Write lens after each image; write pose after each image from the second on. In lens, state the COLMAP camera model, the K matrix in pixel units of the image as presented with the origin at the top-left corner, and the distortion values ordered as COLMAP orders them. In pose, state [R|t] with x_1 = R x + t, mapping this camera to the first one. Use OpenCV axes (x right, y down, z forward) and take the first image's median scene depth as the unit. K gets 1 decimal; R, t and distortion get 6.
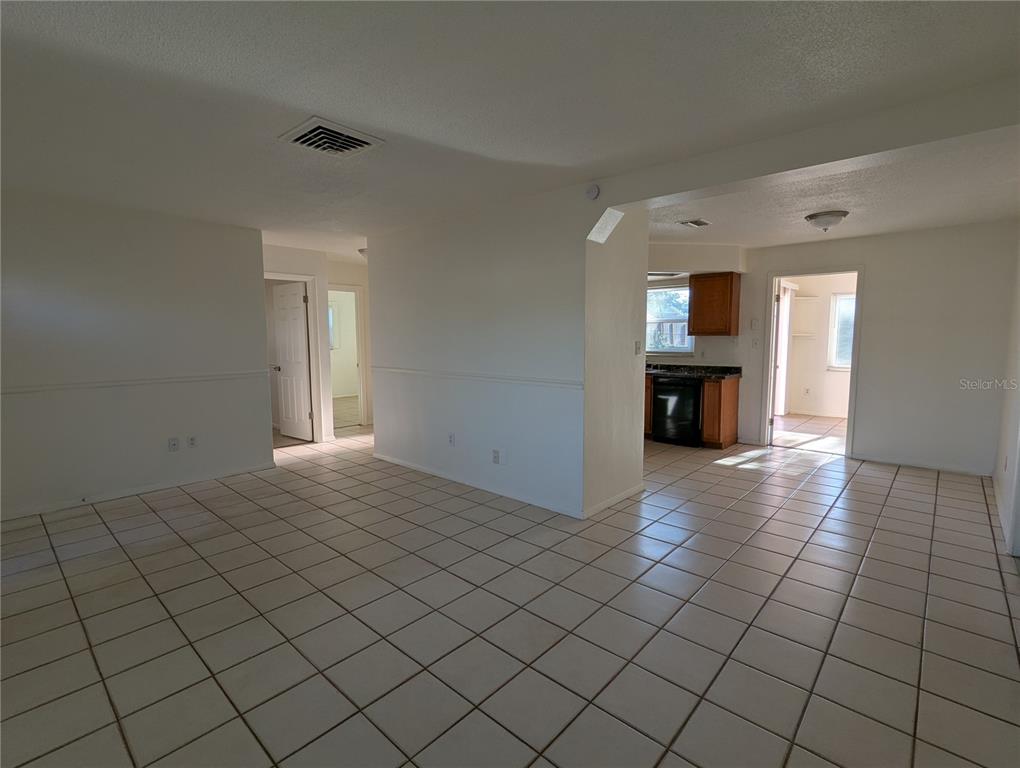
lens RADIAL K [[484.8, 0, 509.4], [0, 484.8, 382.0], [0, 0, 1]] dist [0.010983, -0.000168]
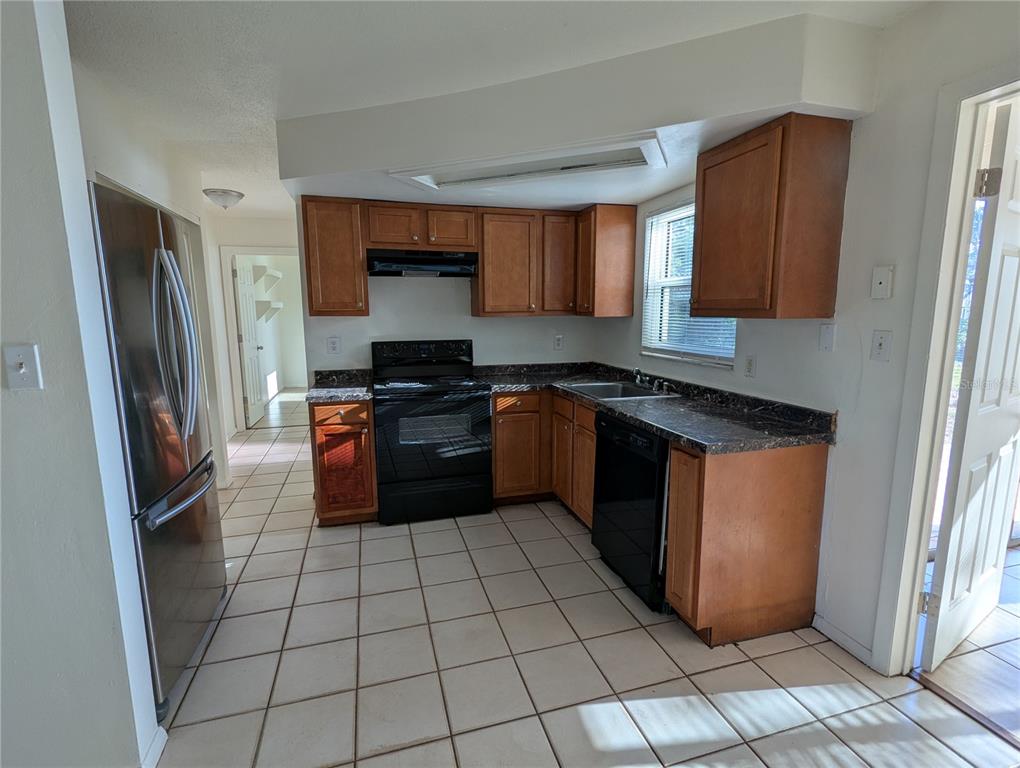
lens RADIAL K [[484.8, 0, 509.4], [0, 484.8, 382.0], [0, 0, 1]] dist [0.010983, -0.000168]
pose [[0.851553, 0.074948, -0.518884, 0.387527], [-0.050265, 0.996841, 0.061493, -0.051196], [0.521854, -0.026283, 0.852630, 0.508959]]
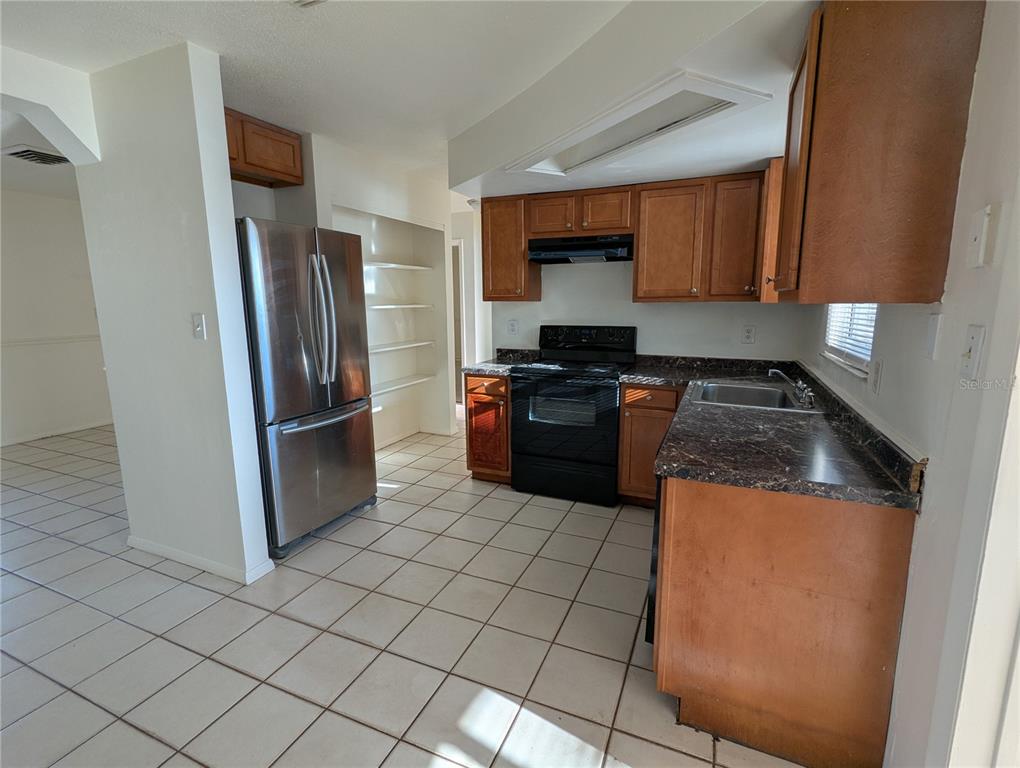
lens RADIAL K [[484.8, 0, 509.4], [0, 484.8, 382.0], [0, 0, 1]] dist [0.010983, -0.000168]
pose [[0.314844, 0.158796, -0.935765, 0.511965], [-0.091685, 0.986383, 0.136538, -0.062864], [0.944705, 0.042807, 0.325116, 0.656075]]
